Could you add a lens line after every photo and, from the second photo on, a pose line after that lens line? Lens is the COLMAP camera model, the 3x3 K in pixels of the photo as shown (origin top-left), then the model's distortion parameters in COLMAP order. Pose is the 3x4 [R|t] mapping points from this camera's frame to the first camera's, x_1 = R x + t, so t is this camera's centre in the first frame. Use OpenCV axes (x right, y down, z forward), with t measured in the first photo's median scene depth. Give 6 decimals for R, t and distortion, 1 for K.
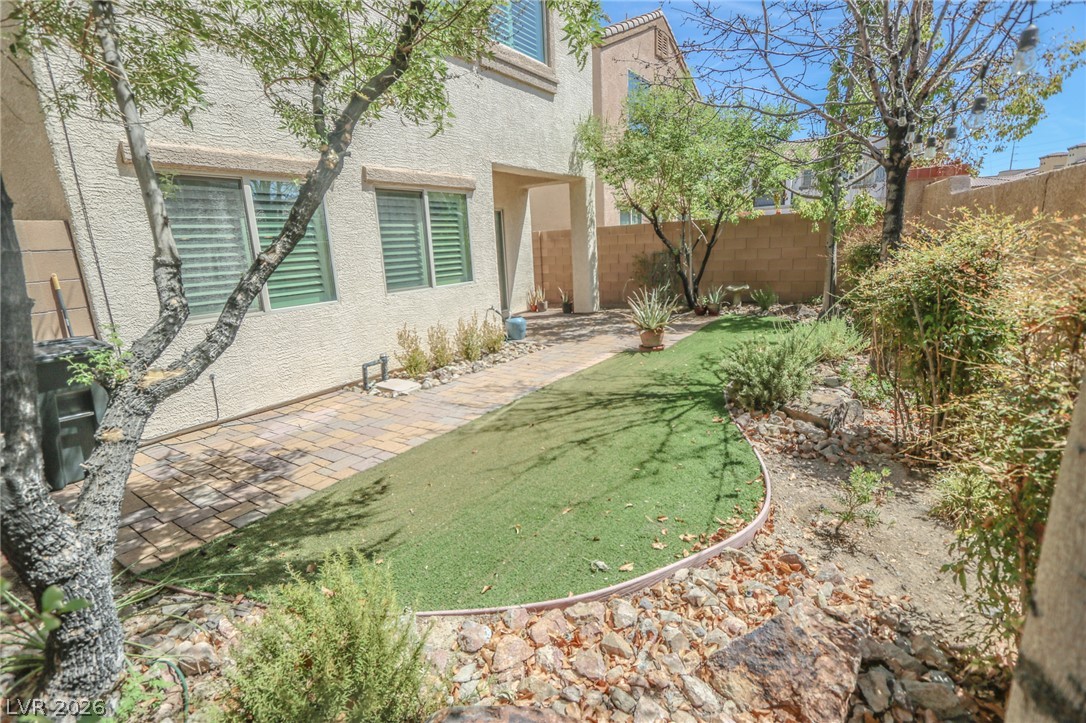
lens RADIAL K [[499.1, 0, 535.2], [0, 499.1, 360.4], [0, 0, 1]] dist [-0.011103, -0.000337]
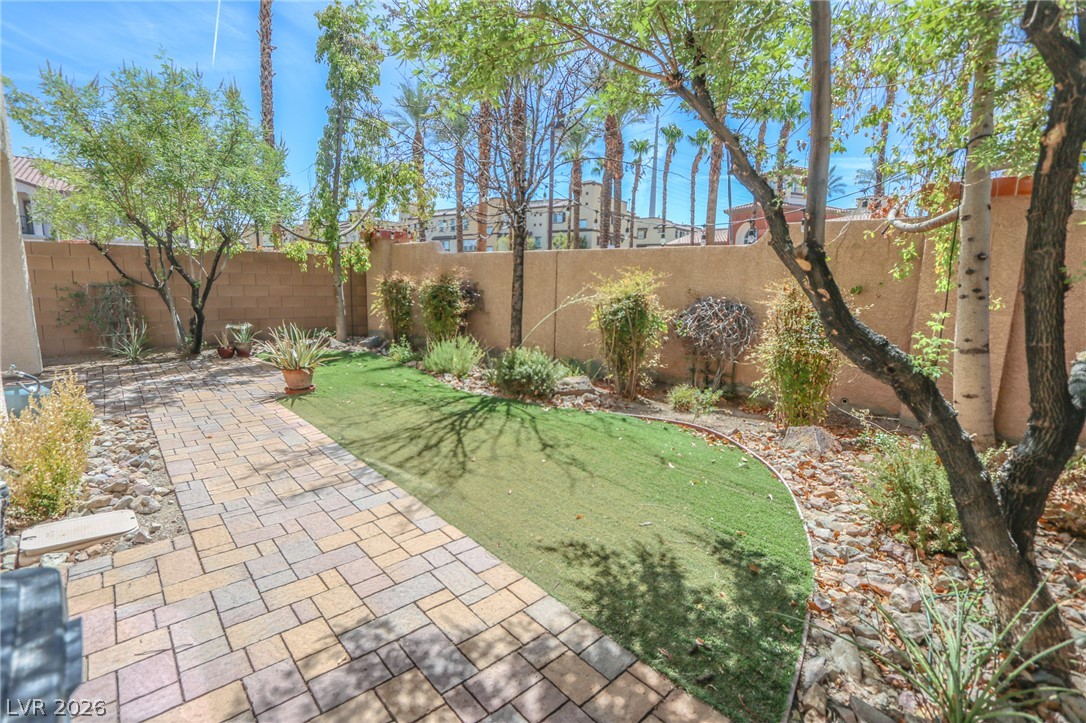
lens RADIAL K [[499.1, 0, 535.2], [0, 499.1, 360.4], [0, 0, 1]] dist [-0.011103, -0.000337]
pose [[0.249687, -0.096040, 0.963552, -0.824291], [0.182606, 0.981886, 0.050548, -0.073101], [-0.950953, 0.163329, 0.262702, 0.600848]]
